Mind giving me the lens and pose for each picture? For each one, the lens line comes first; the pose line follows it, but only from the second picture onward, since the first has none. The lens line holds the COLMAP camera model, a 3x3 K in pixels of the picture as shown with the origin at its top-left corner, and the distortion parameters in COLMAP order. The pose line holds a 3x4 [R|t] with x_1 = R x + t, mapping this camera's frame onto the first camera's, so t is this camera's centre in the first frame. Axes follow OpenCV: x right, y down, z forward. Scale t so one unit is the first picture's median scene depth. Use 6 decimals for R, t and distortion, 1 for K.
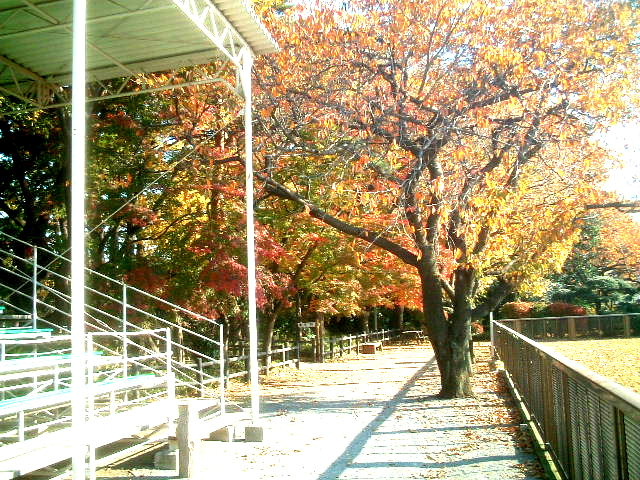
lens RADIAL K [[704.1, 0, 320.0], [0, 704.1, 240.0], [0, 0, 1]] dist [-0.083463, 0.016021]
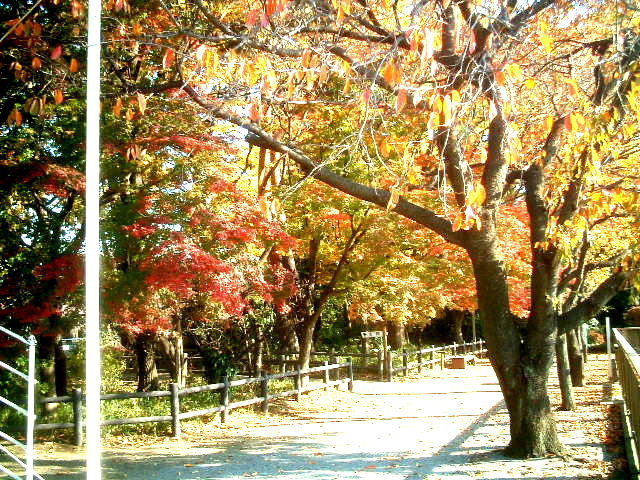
lens RADIAL K [[704.1, 0, 320.0], [0, 704.1, 240.0], [0, 0, 1]] dist [-0.083463, 0.016021]
pose [[0.985752, -0.016901, -0.167356, 0.076340], [0.015413, 0.999829, -0.010188, 0.023794], [0.167500, 0.007464, 0.985844, 0.238727]]
